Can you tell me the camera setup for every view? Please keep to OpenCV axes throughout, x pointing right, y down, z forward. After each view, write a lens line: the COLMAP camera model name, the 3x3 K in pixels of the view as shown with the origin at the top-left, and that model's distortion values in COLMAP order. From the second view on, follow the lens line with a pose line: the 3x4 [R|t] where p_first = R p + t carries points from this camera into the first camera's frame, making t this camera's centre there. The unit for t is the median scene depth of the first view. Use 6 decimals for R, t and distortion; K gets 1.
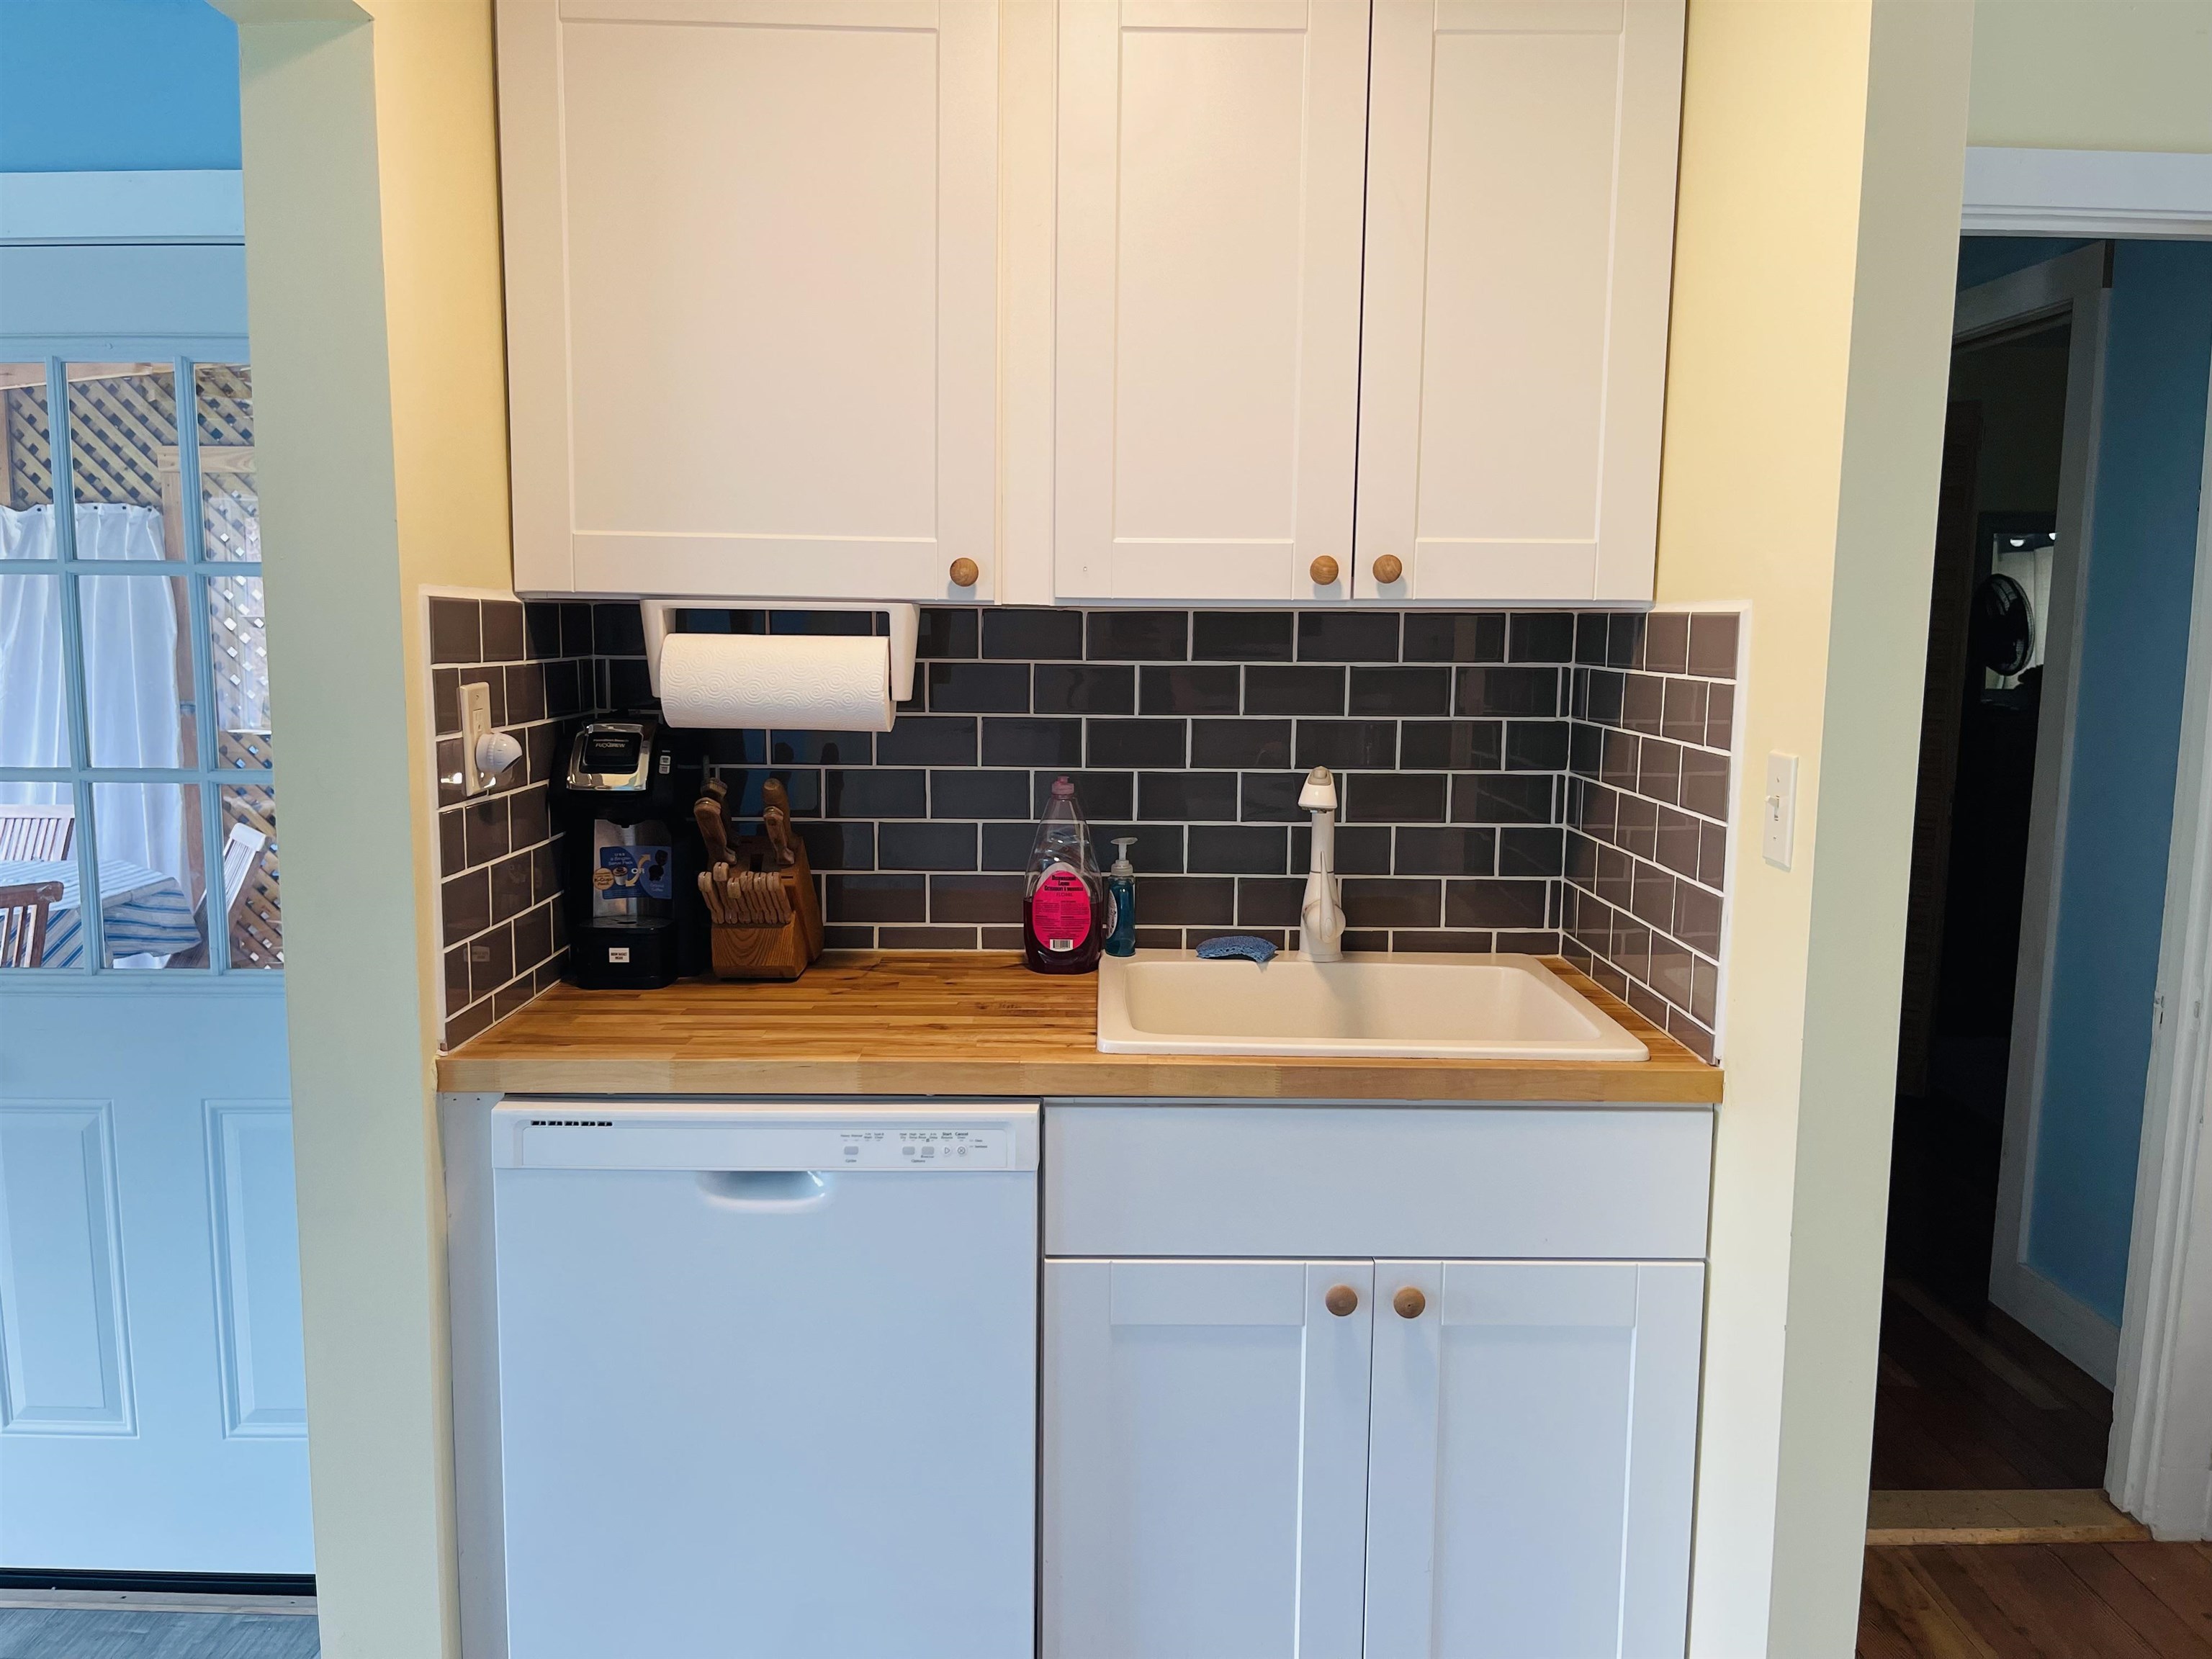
lens RADIAL K [[1694.9, 0, 1102.9], [0, 1694.9, 842.0], [0, 0, 1]] dist [0.068223, -0.097835]
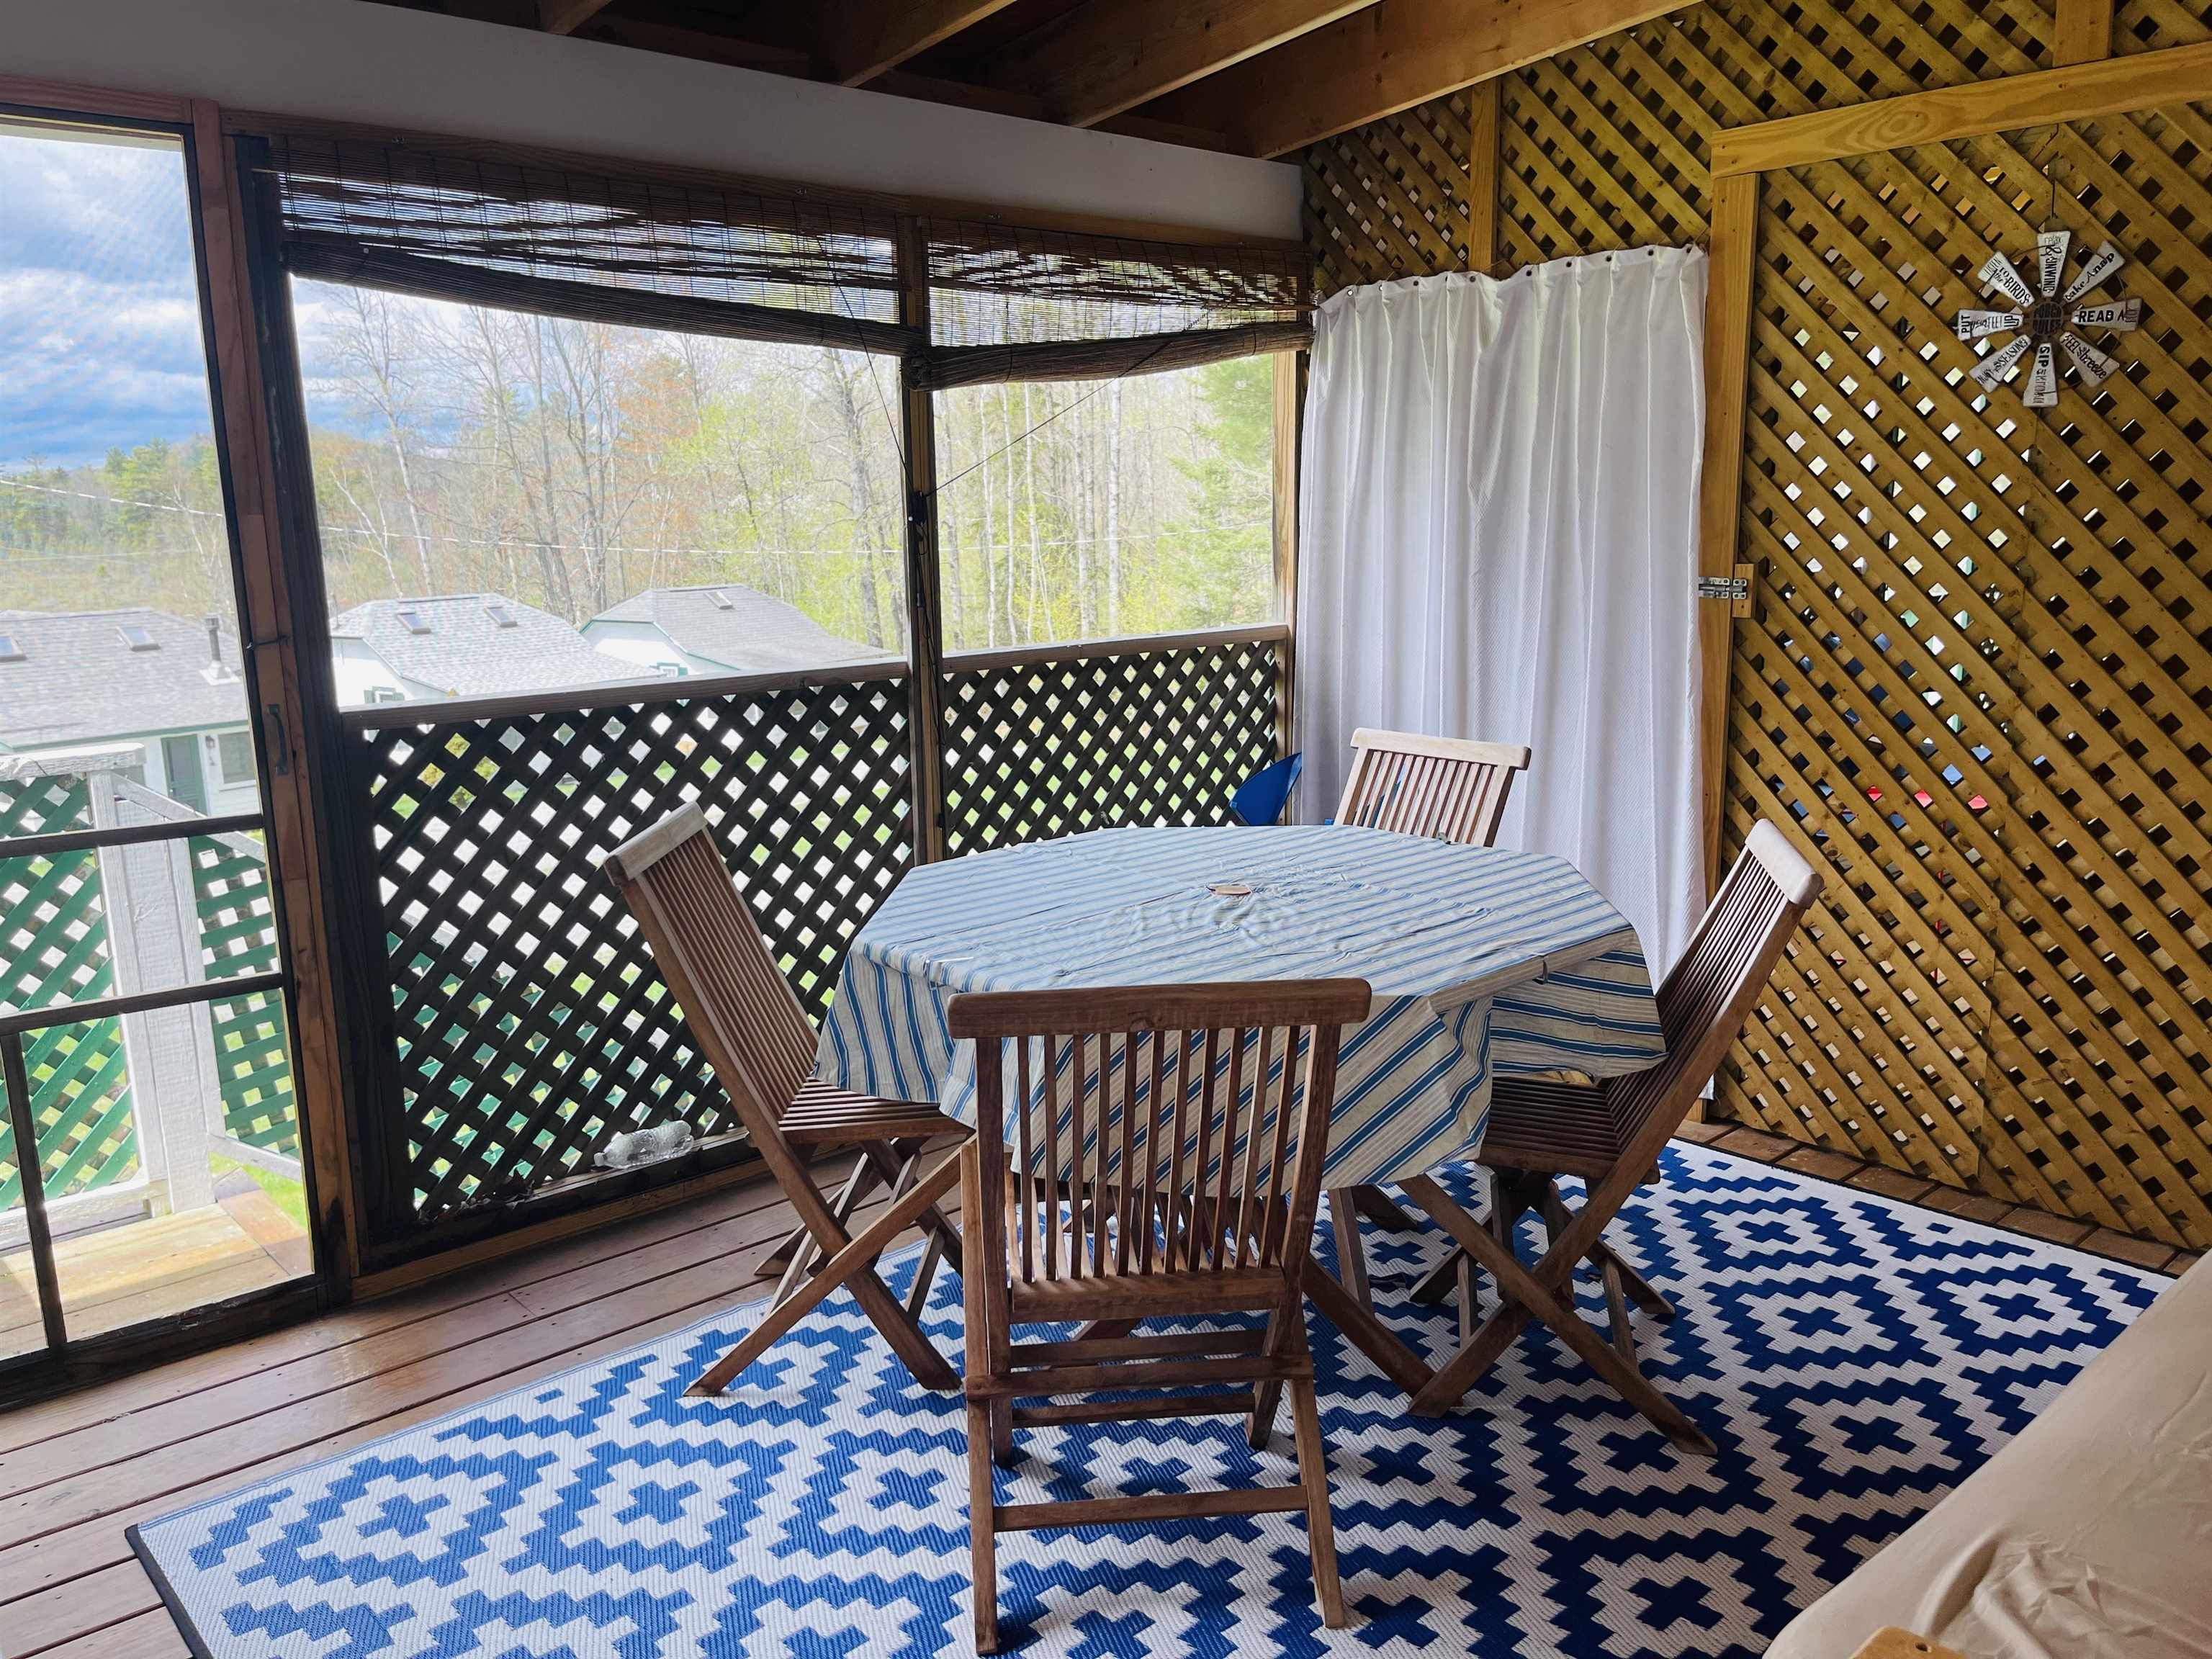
lens RADIAL K [[1694.9, 0, 1102.9], [0, 1694.9, 842.0], [0, 0, 1]] dist [0.068223, -0.097835]
pose [[0.654289, 0.126696, -0.745556, -0.228265], [-0.071472, 0.991813, 0.105822, -0.042164], [0.752860, -0.015952, 0.657988, 0.466240]]
